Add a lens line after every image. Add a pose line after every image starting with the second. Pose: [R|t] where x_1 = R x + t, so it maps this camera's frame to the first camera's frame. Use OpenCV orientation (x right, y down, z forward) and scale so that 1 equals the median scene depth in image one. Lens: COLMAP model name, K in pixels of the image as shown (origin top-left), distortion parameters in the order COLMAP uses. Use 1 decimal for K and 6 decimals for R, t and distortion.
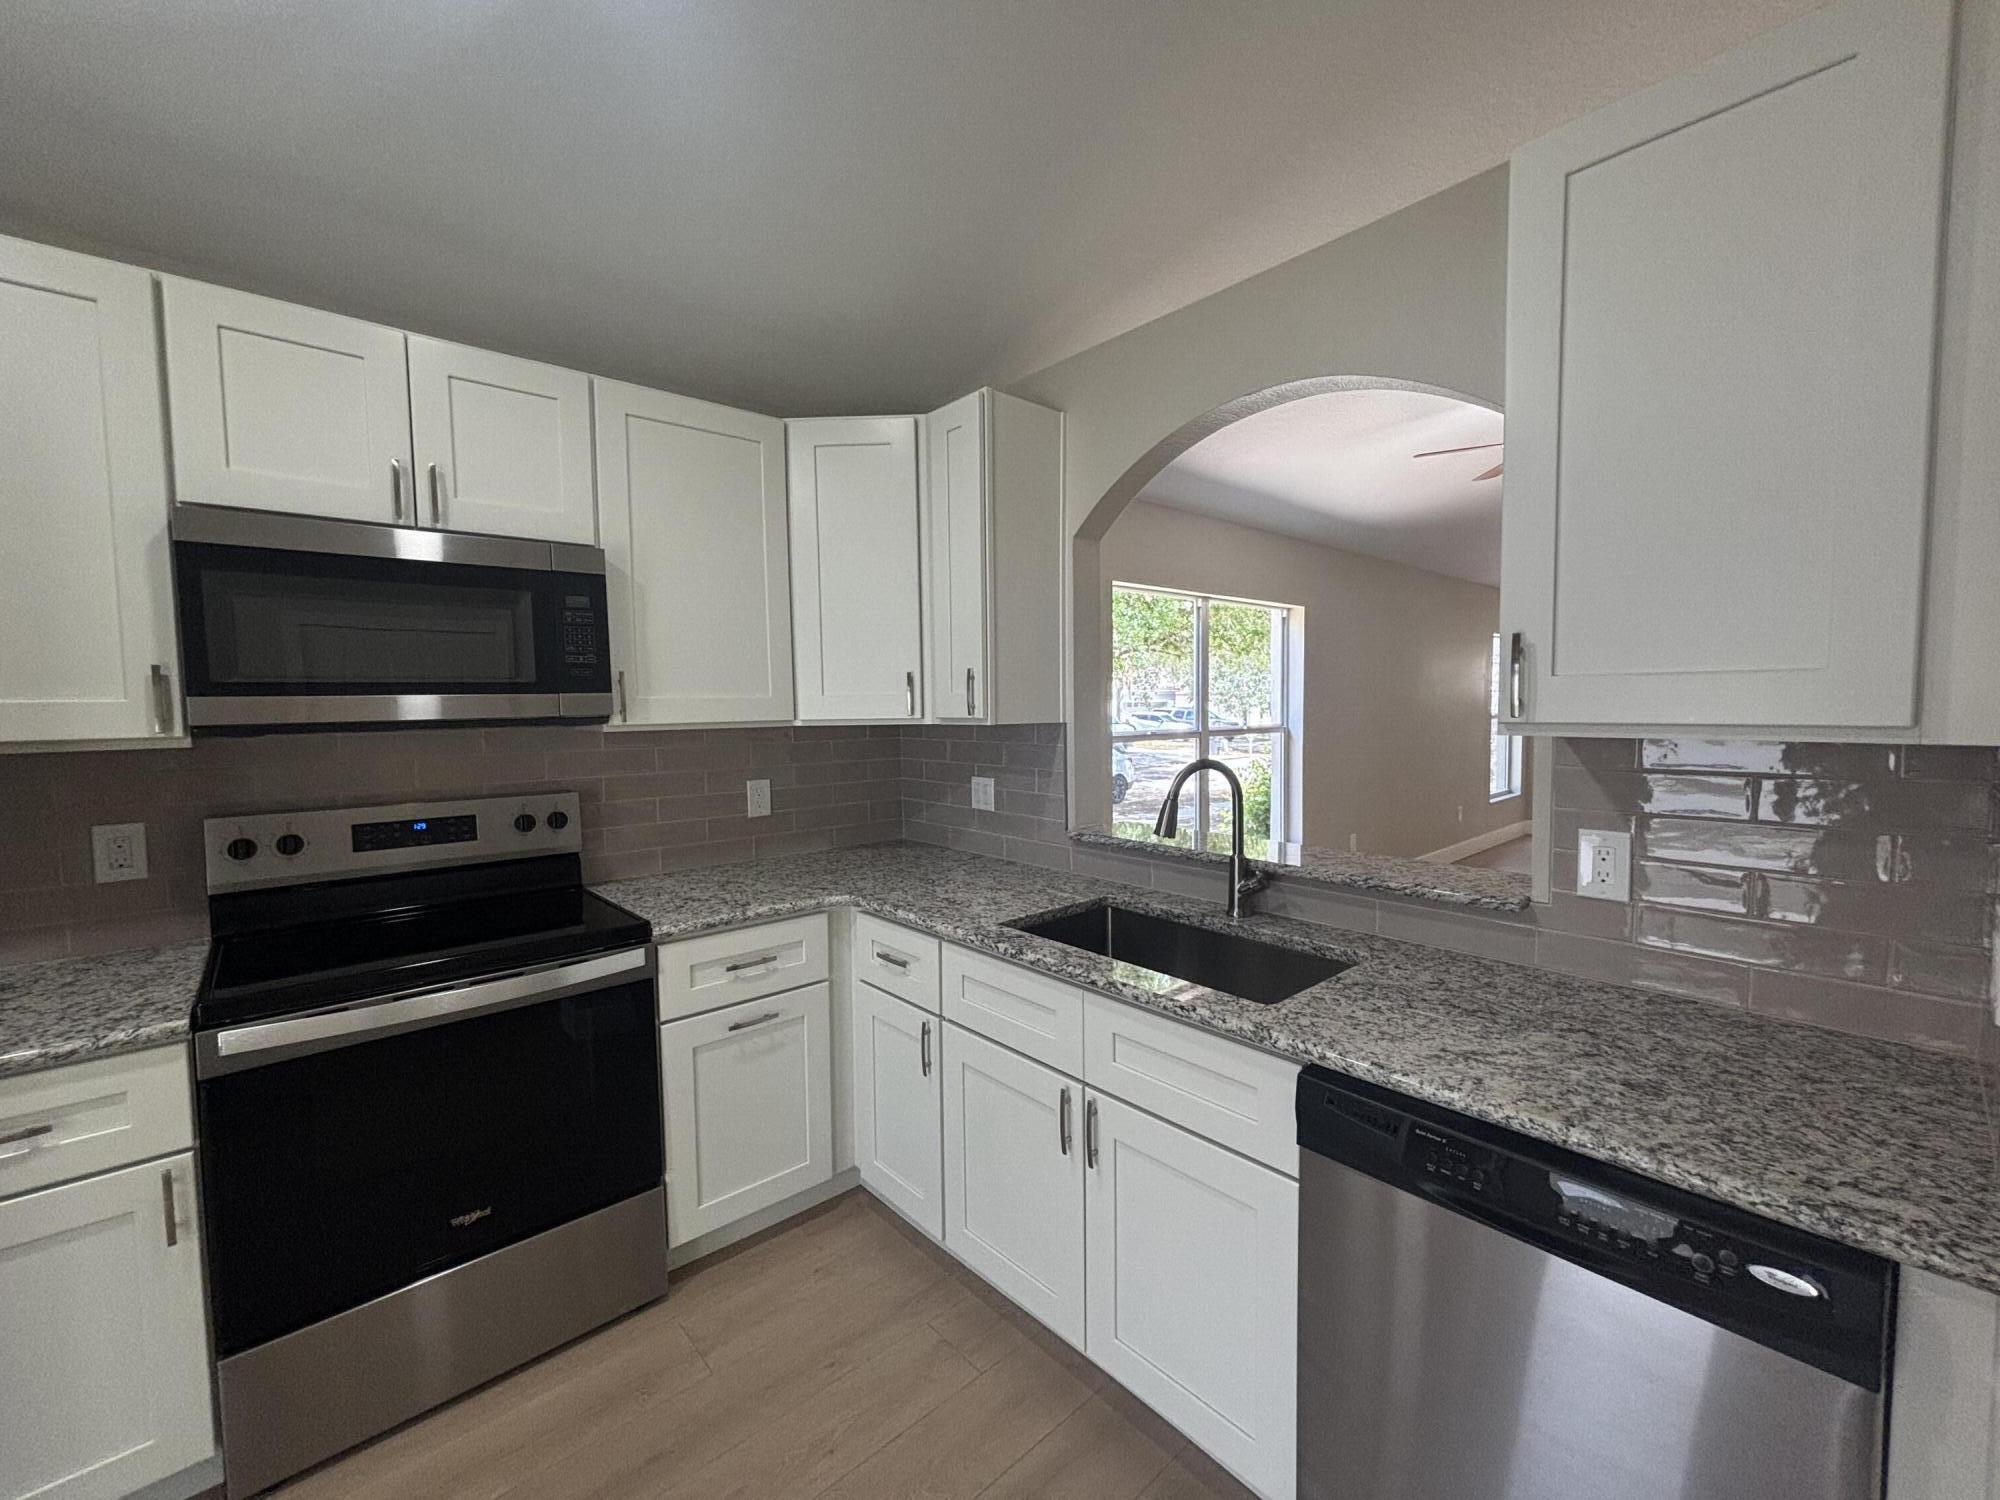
lens RADIAL K [[813.0, 0, 998.8], [0, 813.0, 750.6], [0, 0, 1]] dist [0.004849, 0.000405]
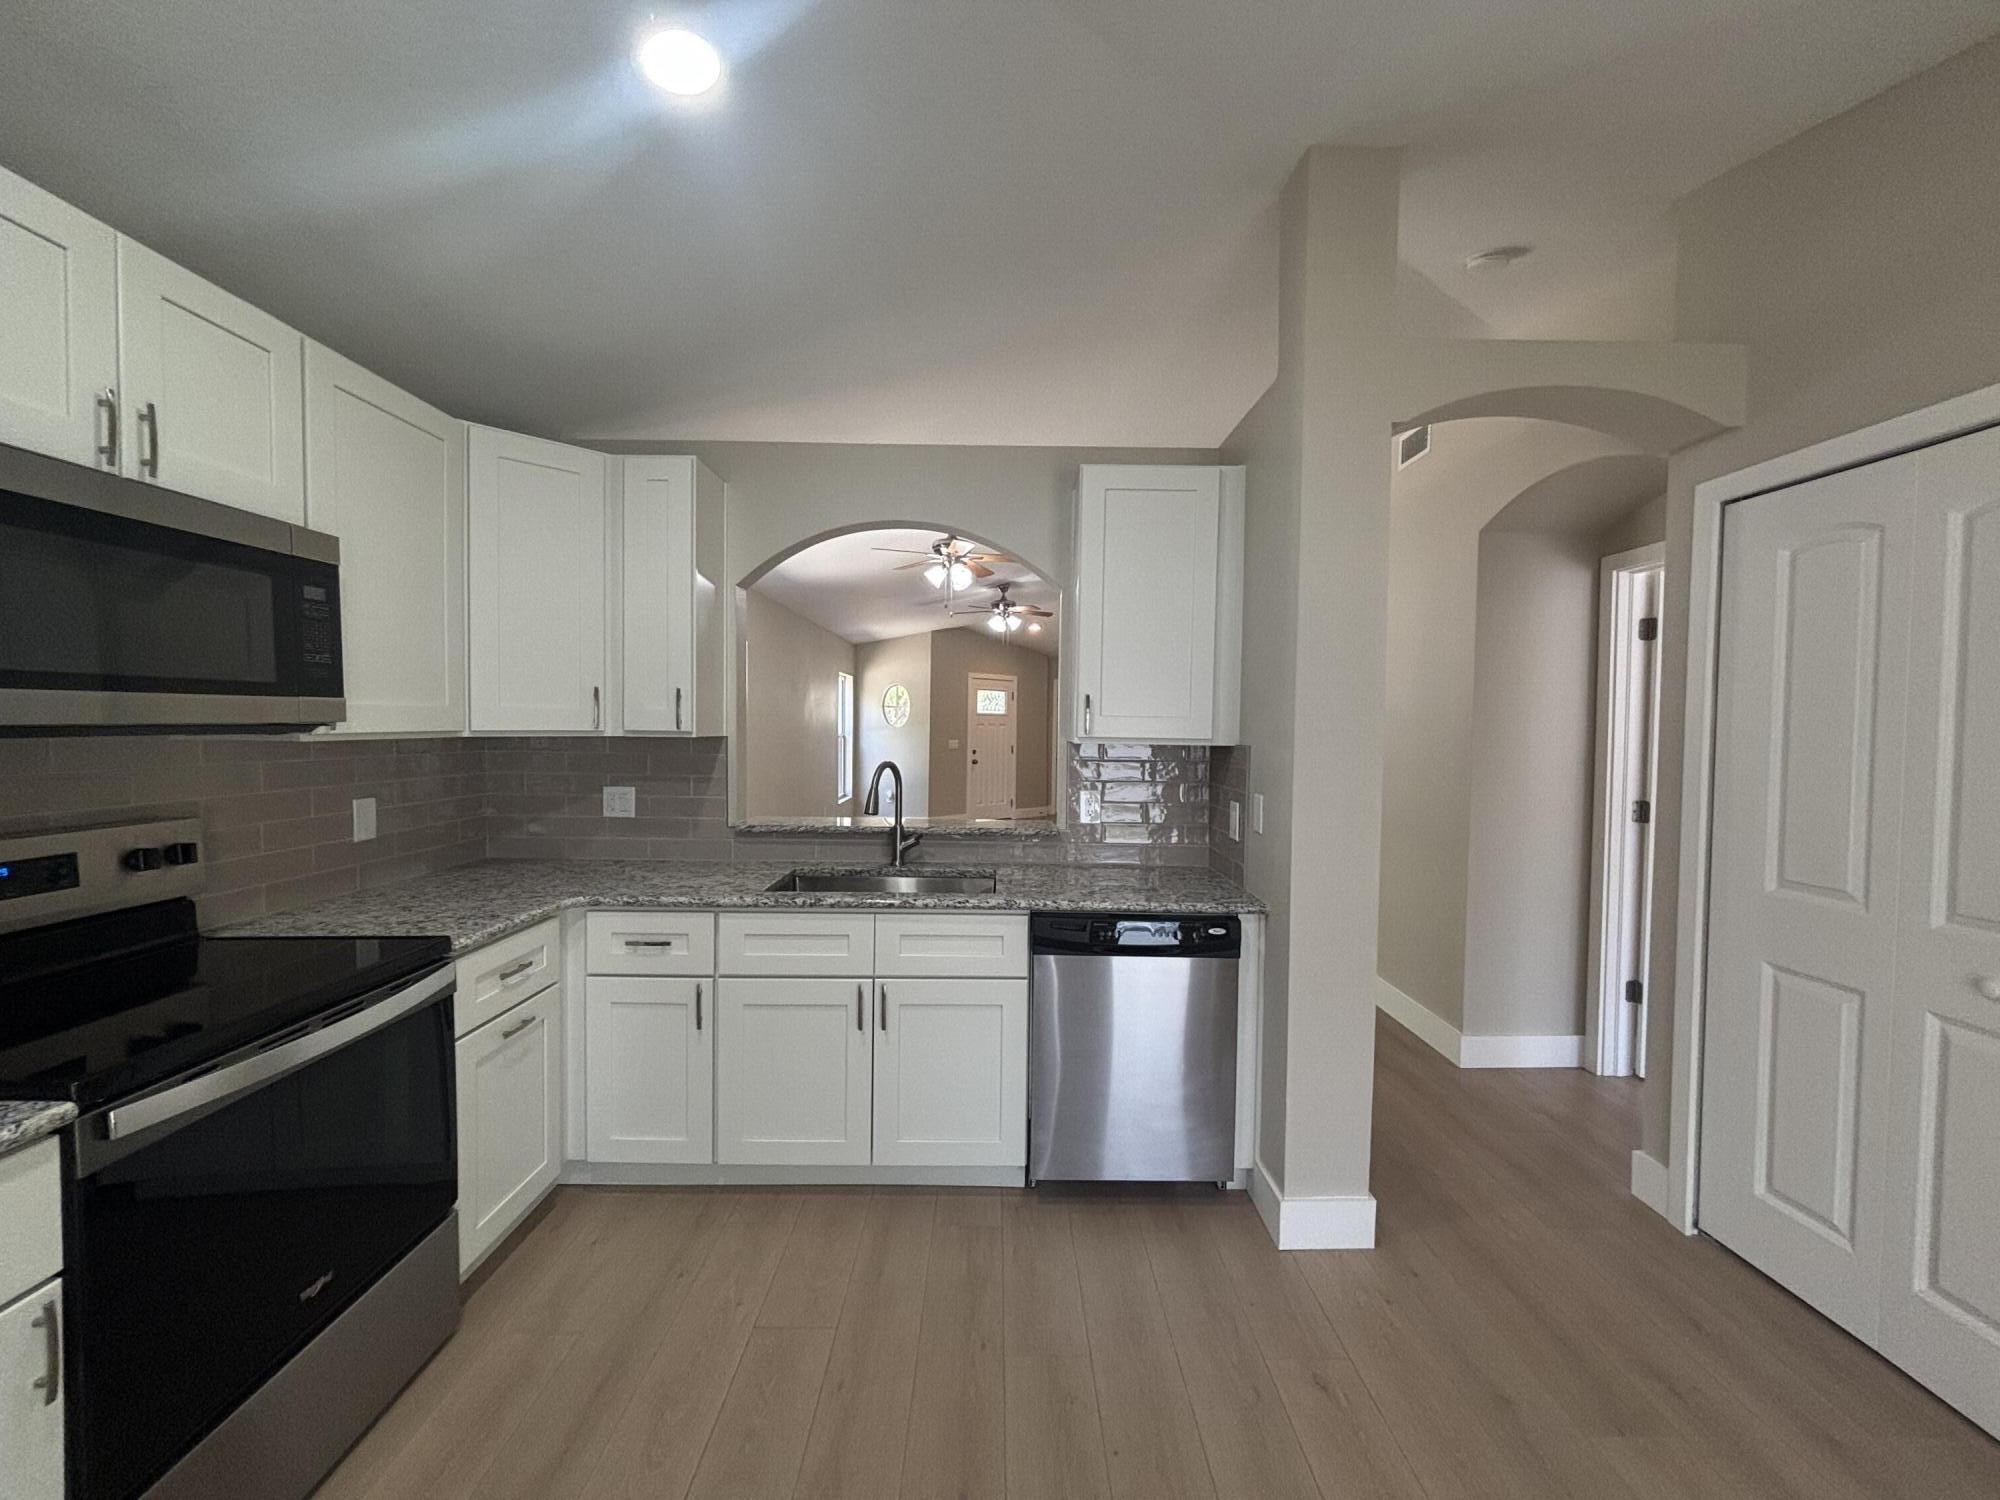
lens RADIAL K [[813.0, 0, 999.8], [0, 813.0, 744.5], [0, 0, 1]] dist [0.004849, 0.000405]
pose [[0.659402, 0.001846, 0.751788, -0.713965], [0.022956, 0.999481, -0.022589, 0.018292], [-0.751440, 0.032154, 0.659018, -0.138424]]
